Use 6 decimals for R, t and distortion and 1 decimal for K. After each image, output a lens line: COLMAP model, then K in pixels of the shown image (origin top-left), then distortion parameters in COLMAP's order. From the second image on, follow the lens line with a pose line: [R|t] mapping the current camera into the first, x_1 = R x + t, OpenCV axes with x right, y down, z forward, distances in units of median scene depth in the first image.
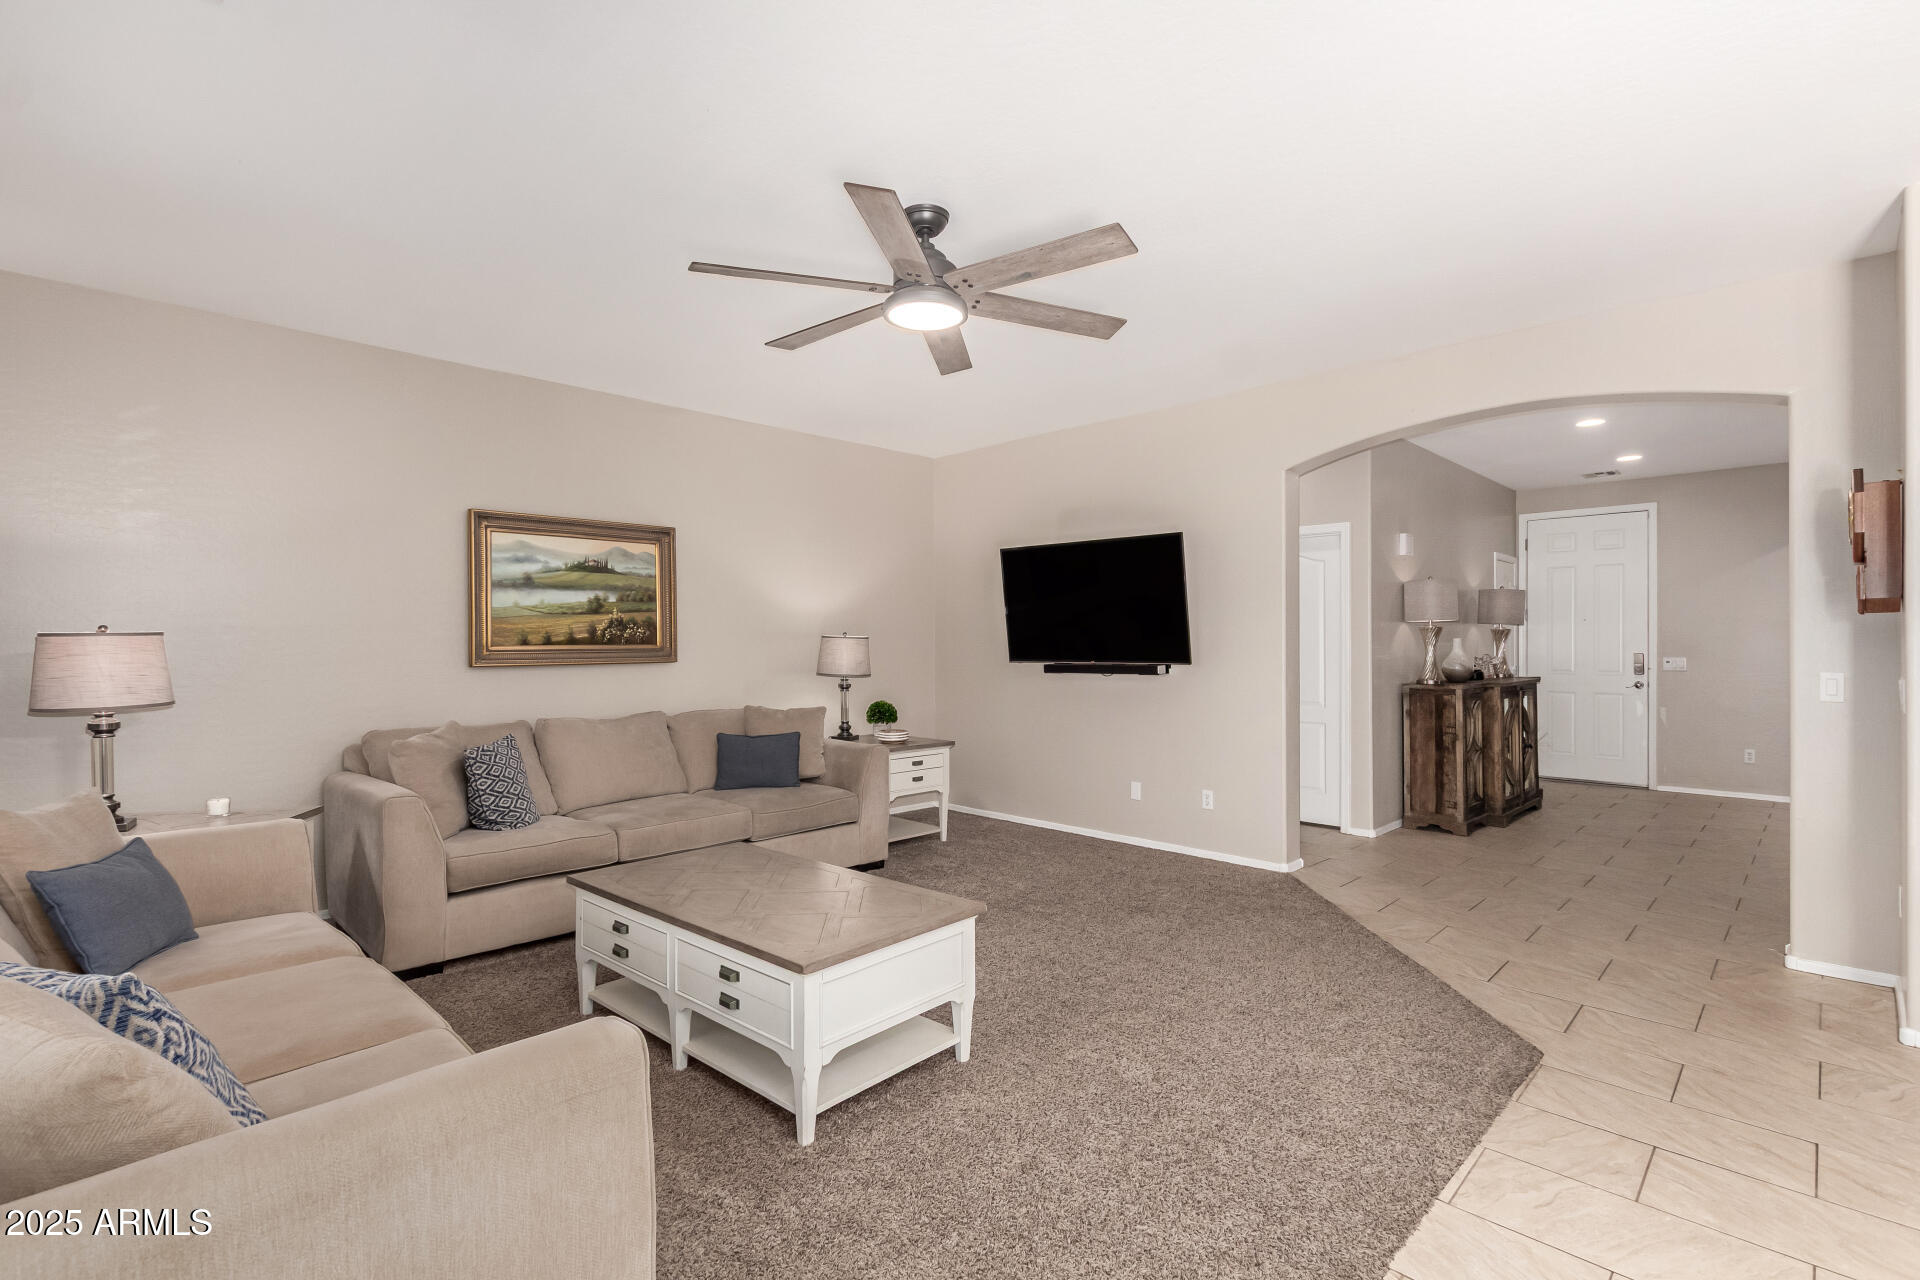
lens RADIAL K [[876.1, 0, 961.5], [0, 876.1, 649.6], [0, 0, 1]] dist [-0.000623, 0.000155]
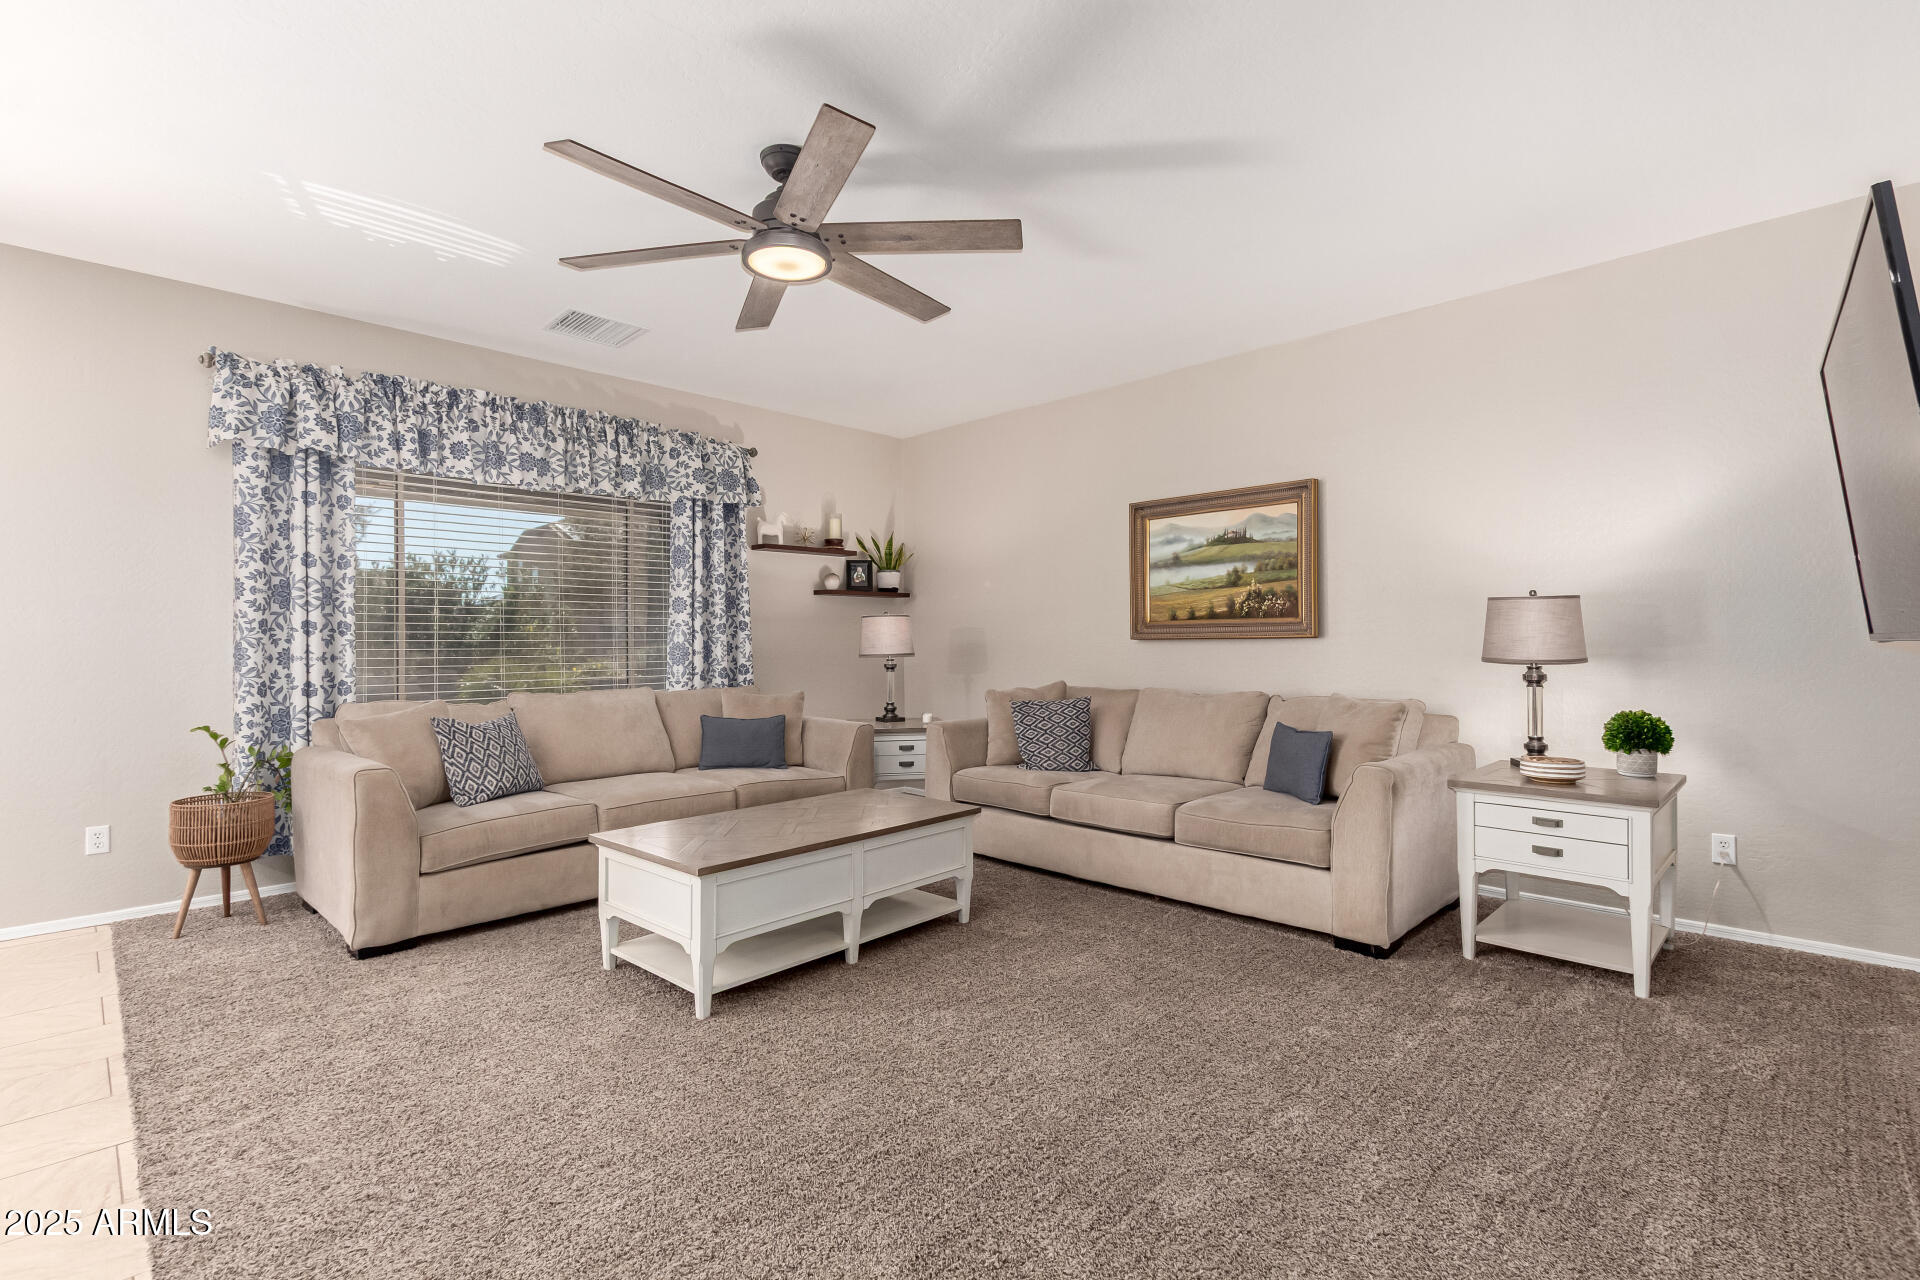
lens RADIAL K [[873.8, 0, 964.6], [0, 873.8, 633.9], [0, 0, 1]] dist [0.007350, -0.005177]
pose [[0.018498, -0.002132, -0.999827, 0.537265], [0.004126, 0.999989, -0.002056, 0.011825], [0.999820, -0.004088, 0.018507, 0.682340]]
